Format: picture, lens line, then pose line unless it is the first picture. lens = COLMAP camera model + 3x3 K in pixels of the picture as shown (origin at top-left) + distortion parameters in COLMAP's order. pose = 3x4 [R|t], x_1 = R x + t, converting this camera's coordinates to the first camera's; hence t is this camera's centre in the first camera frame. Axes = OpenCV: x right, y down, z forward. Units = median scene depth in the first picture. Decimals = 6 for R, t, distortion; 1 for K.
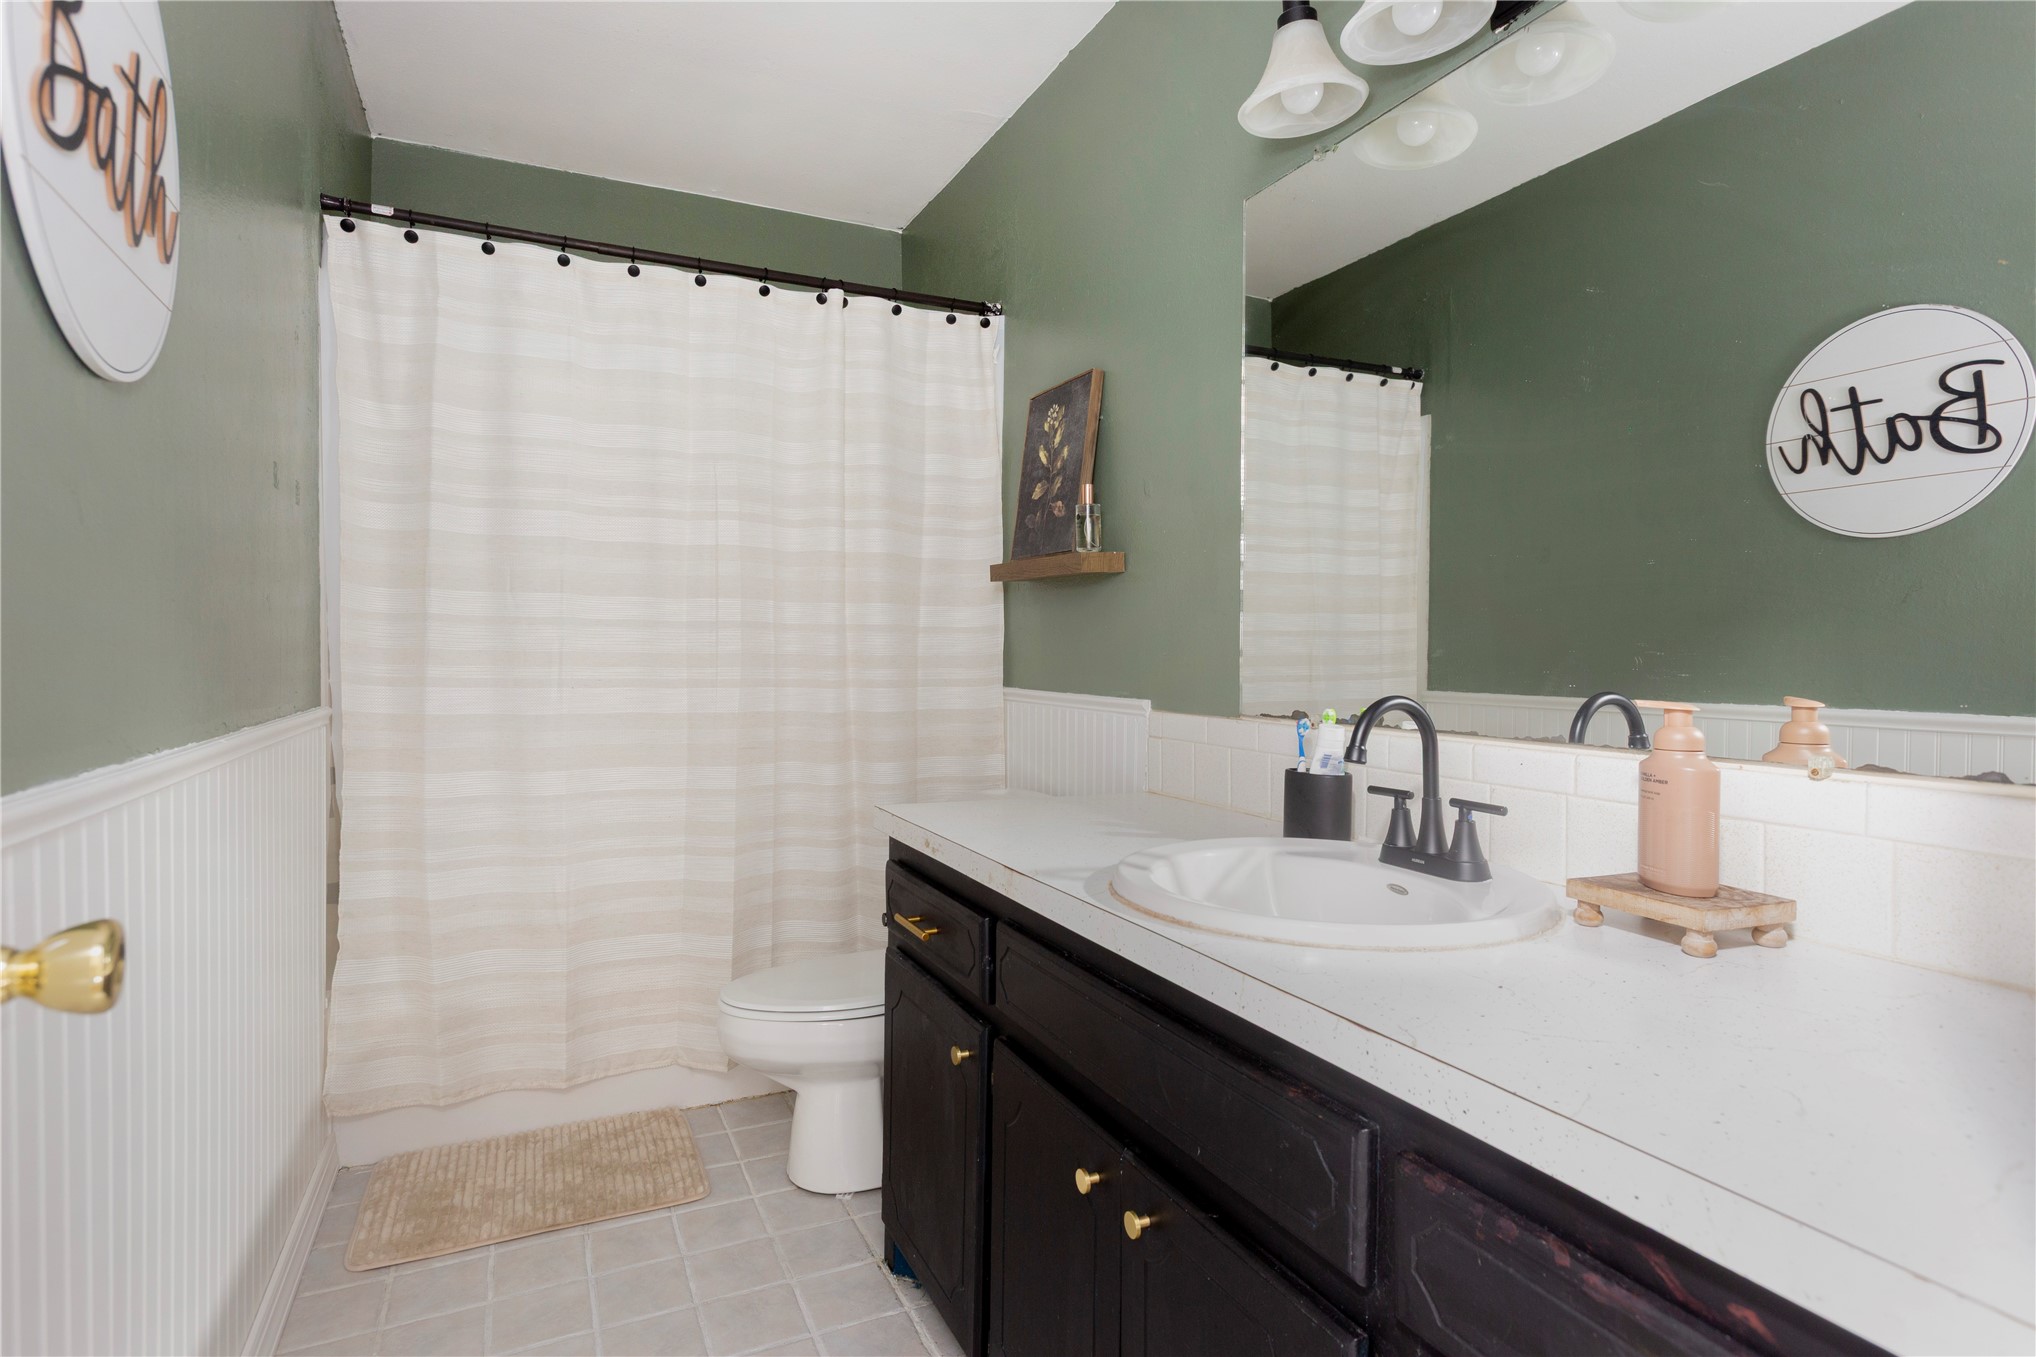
lens RADIAL K [[1064.5, 0, 1009.8], [0, 1064.5, 666.9], [0, 0, 1]] dist [-0.004103, 0.005681]
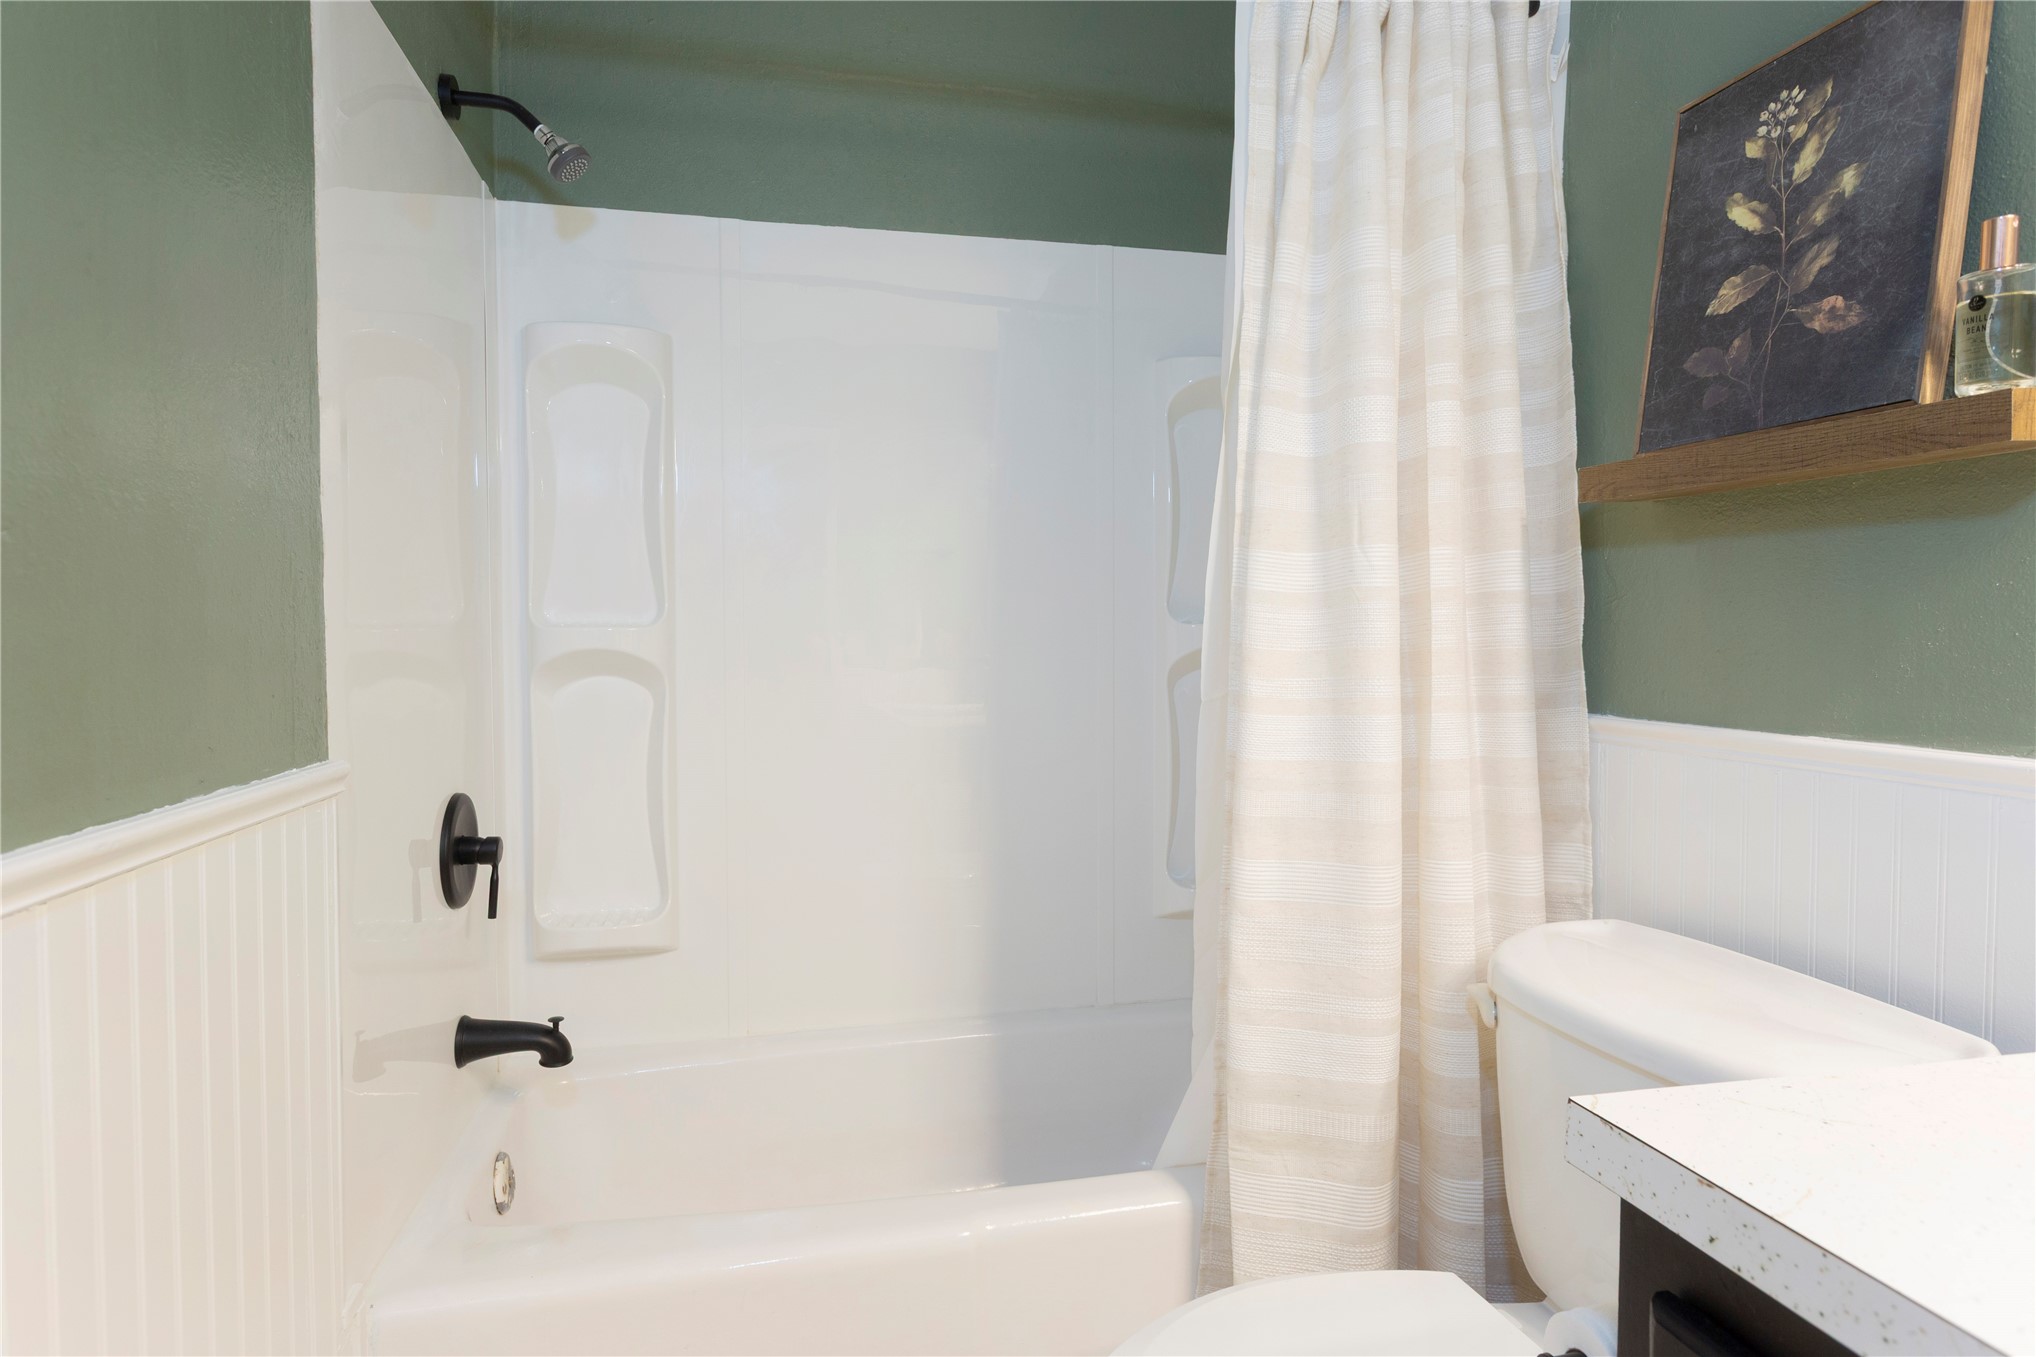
lens RADIAL K [[1163.3, 0, 1022.2], [0, 1163.3, 673.3], [0, 0, 1]] dist [0.007545, 0.001294]
pose [[0.979216, 0.007672, -0.202673, -0.169066], [-0.002947, 0.999717, 0.023607, -0.013789], [0.202797, -0.022519, 0.978962, 0.450458]]
